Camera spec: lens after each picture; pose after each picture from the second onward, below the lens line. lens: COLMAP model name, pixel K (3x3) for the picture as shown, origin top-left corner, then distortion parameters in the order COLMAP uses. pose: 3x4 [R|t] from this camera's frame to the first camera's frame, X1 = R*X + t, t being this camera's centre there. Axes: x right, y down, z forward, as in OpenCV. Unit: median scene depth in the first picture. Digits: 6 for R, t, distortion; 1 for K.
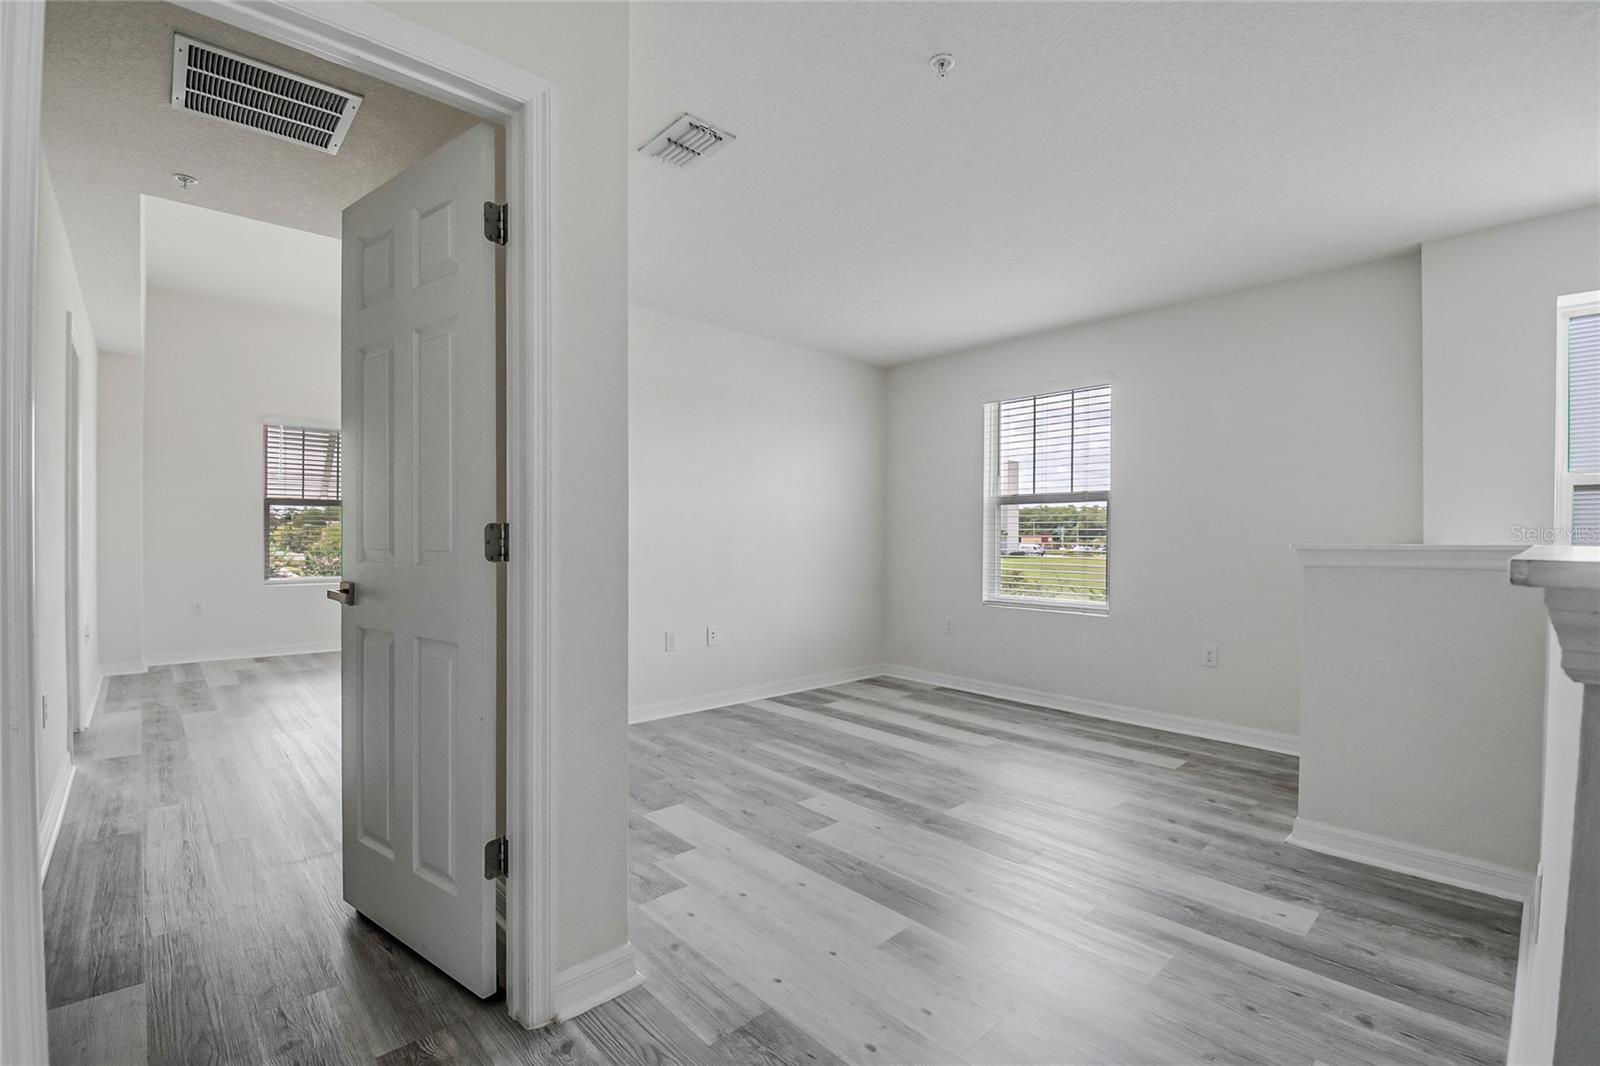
lens RADIAL K [[710.8, 0, 800.0], [0, 710.8, 533.0], [0, 0, 1]] dist [0.012453, -0.017192]
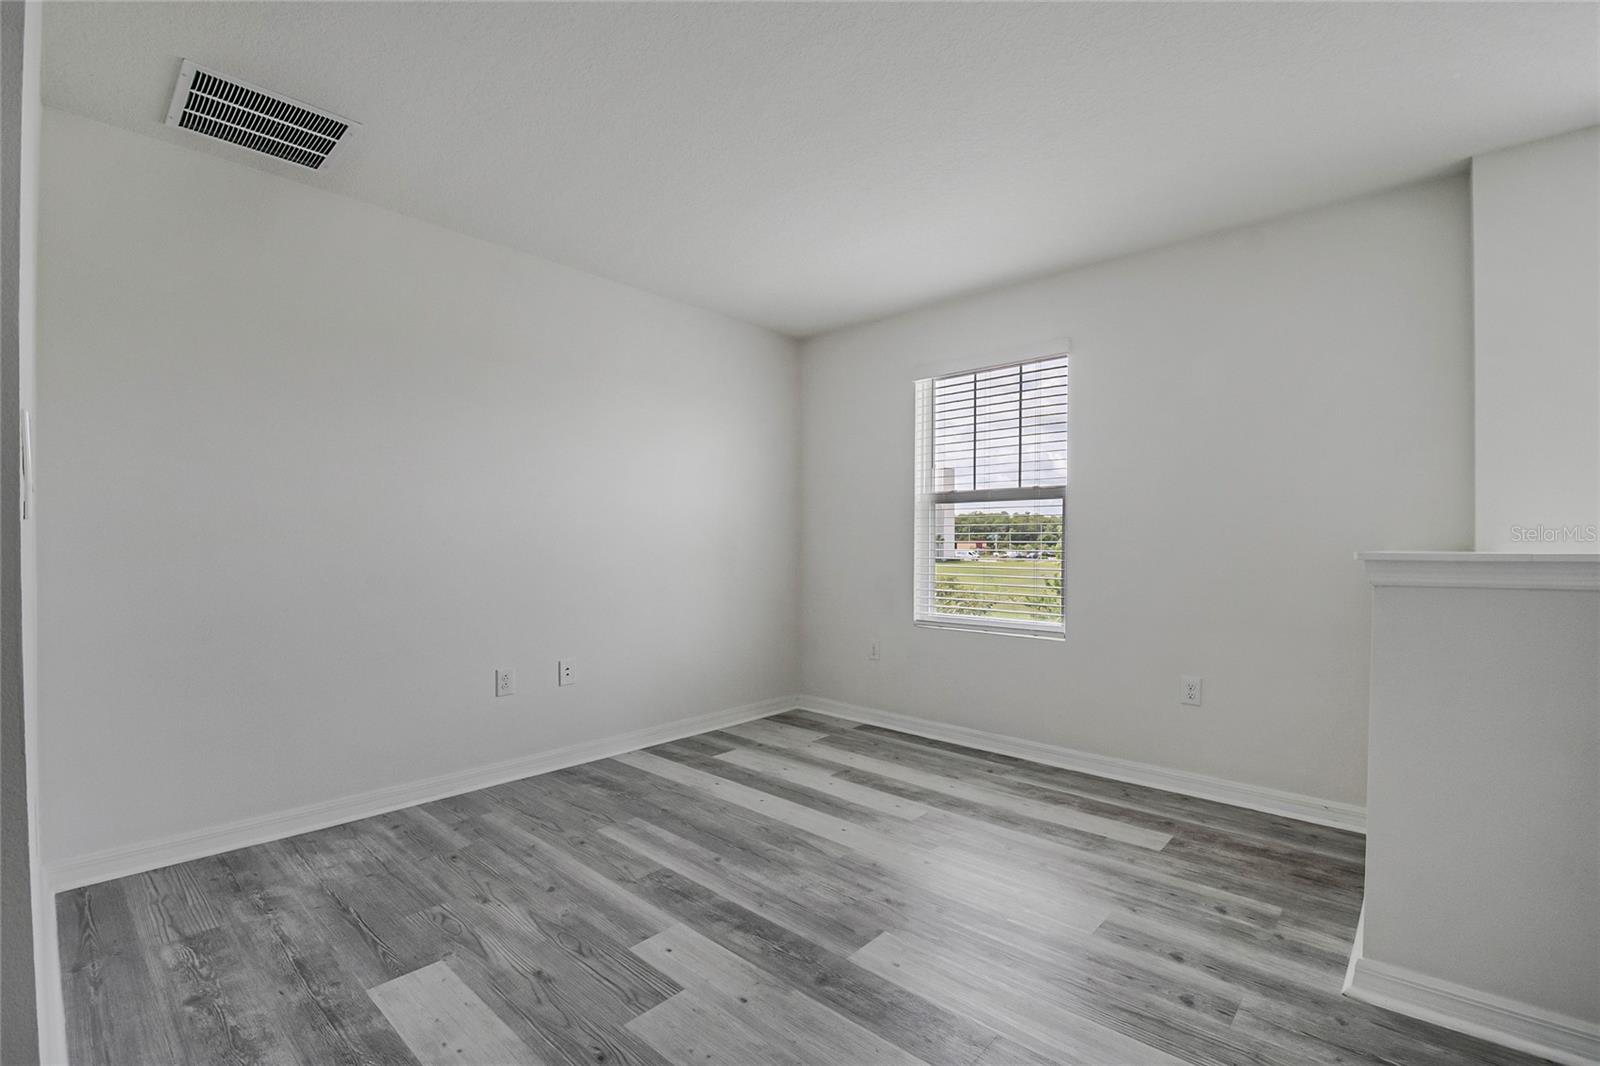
lens RADIAL K [[706.5, 0, 804.1], [0, 706.5, 546.8], [0, 0, 1]] dist [0.009565, -0.016568]
pose [[0.996025, -0.002268, 0.089049, 0.076710], [0.001277, 0.999937, 0.011187, 0.001405], [-0.089069, -0.011029, 0.995964, 0.262229]]
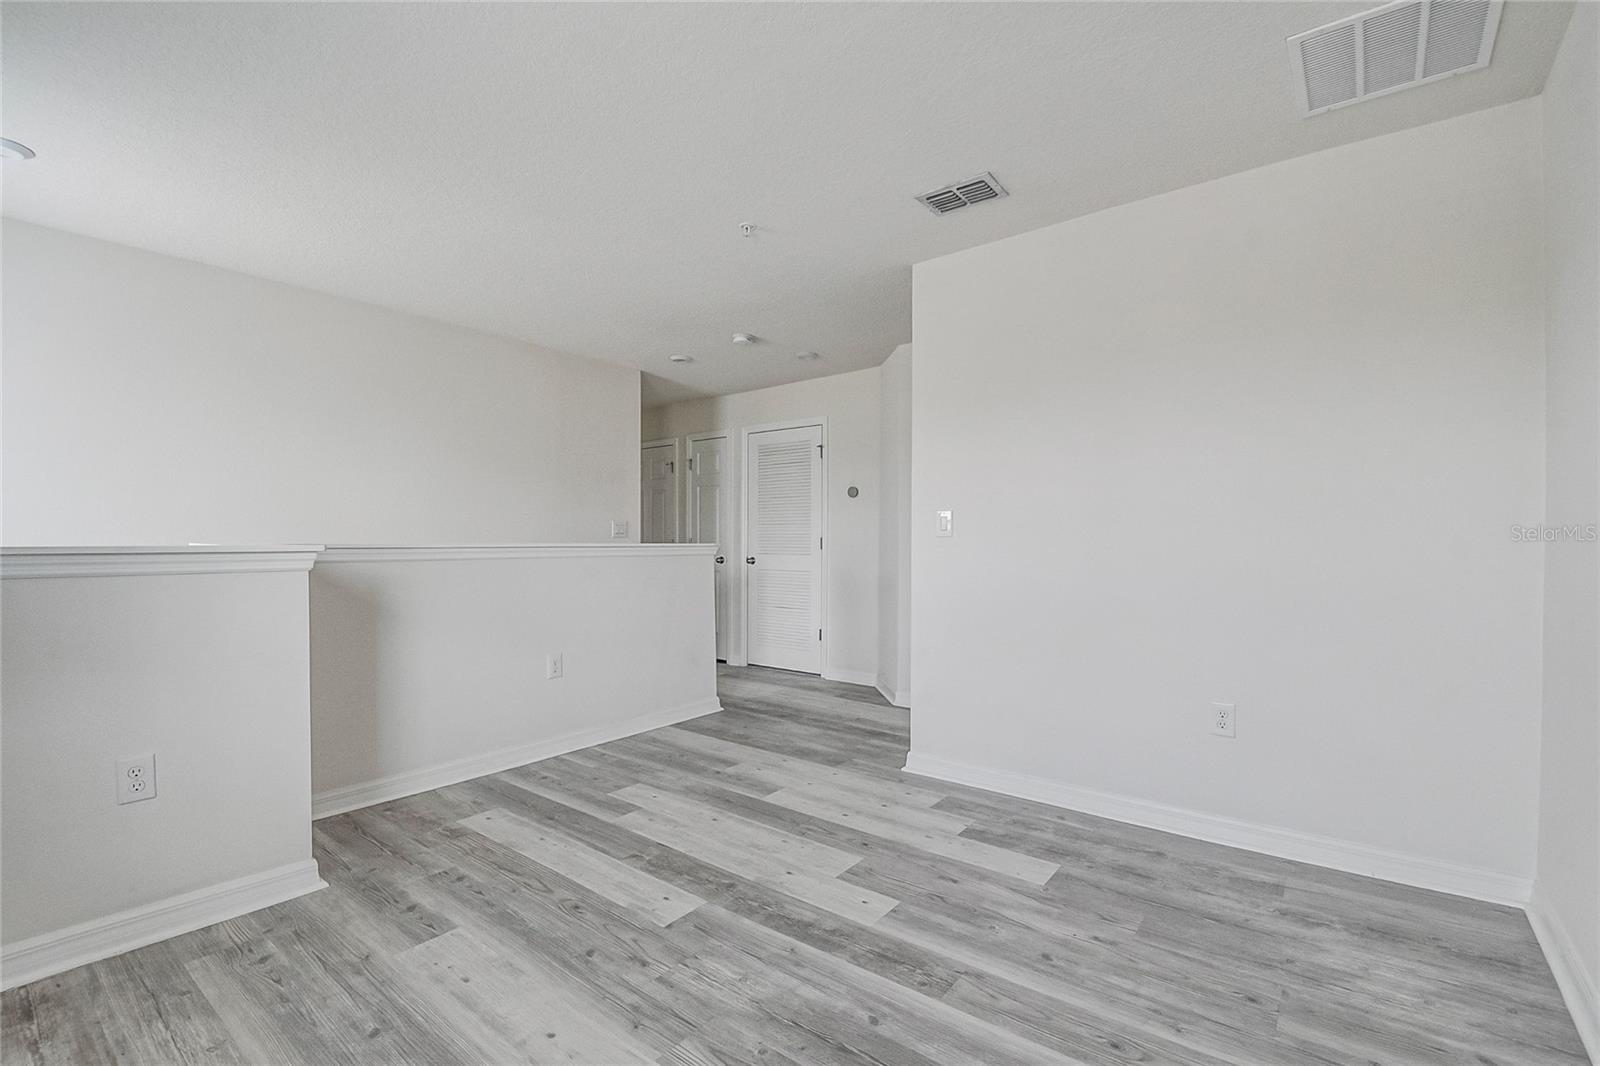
lens RADIAL K [[710.8, 0, 800.0], [0, 710.8, 533.0], [0, 0, 1]] dist [0.012453, -0.017192]
pose [[-0.987676, -0.010023, -0.156193, 0.168539], [-0.007328, 0.999814, -0.017816, 0.007809], [0.156343, -0.016452, -0.987566, 1.327781]]
